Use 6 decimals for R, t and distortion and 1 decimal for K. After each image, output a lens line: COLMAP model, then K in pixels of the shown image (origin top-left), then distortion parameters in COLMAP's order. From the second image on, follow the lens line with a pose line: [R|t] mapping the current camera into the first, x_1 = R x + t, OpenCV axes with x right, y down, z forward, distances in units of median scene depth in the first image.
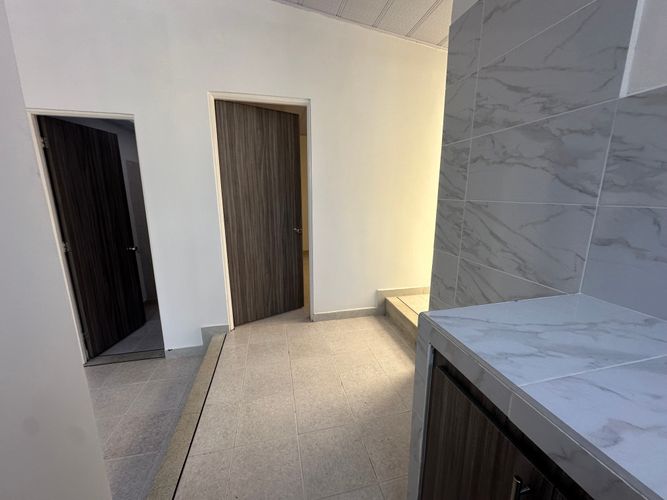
lens RADIAL K [[265.8, 0, 333.9], [0, 265.8, 249.4], [0, 0, 1]] dist [-0.001798, 0.000045]
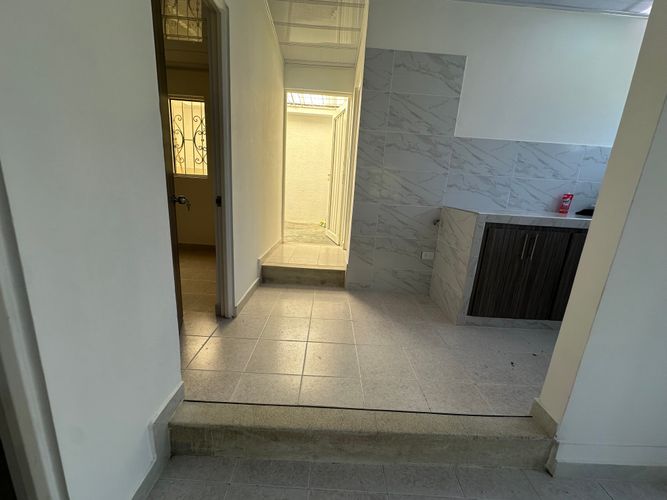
lens RADIAL K [[265.8, 0, 333.9], [0, 265.8, 249.4], [0, 0, 1]] dist [-0.001798, 0.000045]
pose [[0.212171, -0.207980, 0.954844, -2.027555], [0.138943, 0.973584, 0.181188, -0.050330], [-0.967305, 0.094226, 0.235464, 1.490358]]
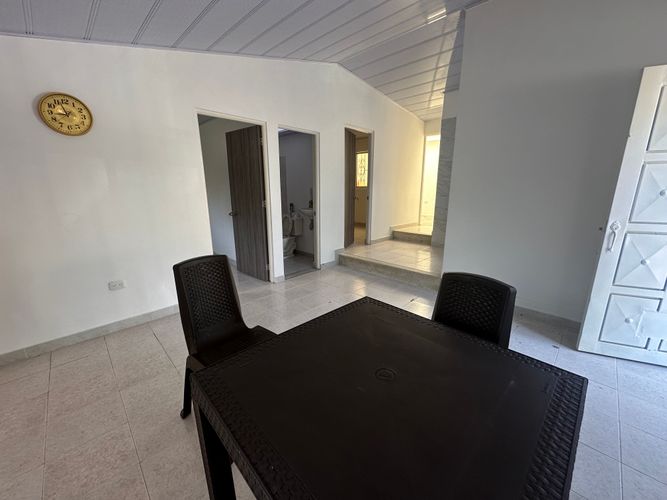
lens RADIAL K [[265.8, 0, 333.9], [0, 265.8, 249.4], [0, 0, 1]] dist [-0.001798, 0.000045]
pose [[0.838517, -0.123391, 0.530720, -3.762825], [0.113067, 0.992223, 0.052047, 0.508868], [-0.533015, 0.016365, 0.845947, -1.366533]]
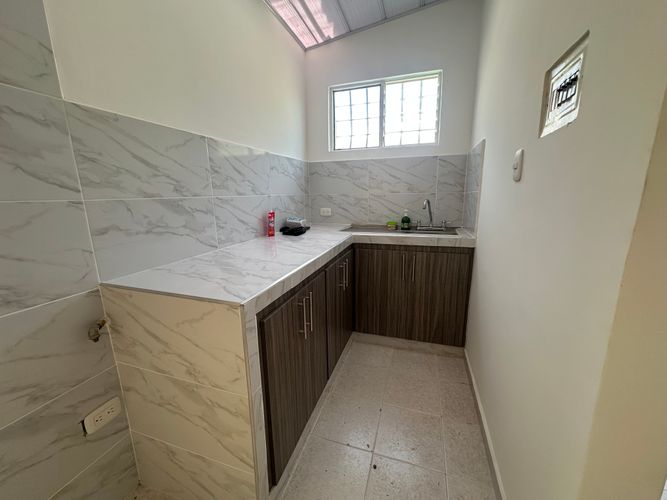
lens RADIAL K [[265.8, 0, 333.9], [0, 265.8, 249.4], [0, 0, 1]] dist [-0.001798, 0.000045]
pose [[-0.857922, -0.093113, 0.505273, -0.398434], [0.120347, 0.919661, 0.373819, -0.243954], [-0.499487, 0.381515, -0.777791, 1.307044]]
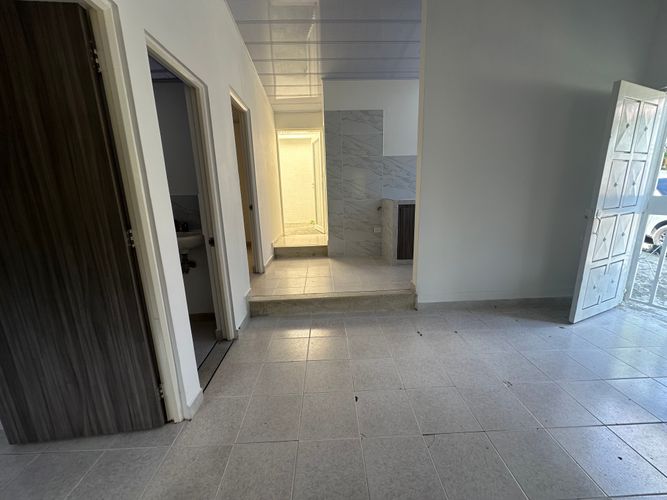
lens RADIAL K [[265.8, 0, 333.9], [0, 265.8, 249.4], [0, 0, 1]] dist [-0.001798, 0.000045]
pose [[0.177160, -0.214215, 0.960586, -3.671266], [0.233674, 0.957271, 0.170379, 0.036828], [-0.956039, 0.194280, 0.219647, 0.972624]]
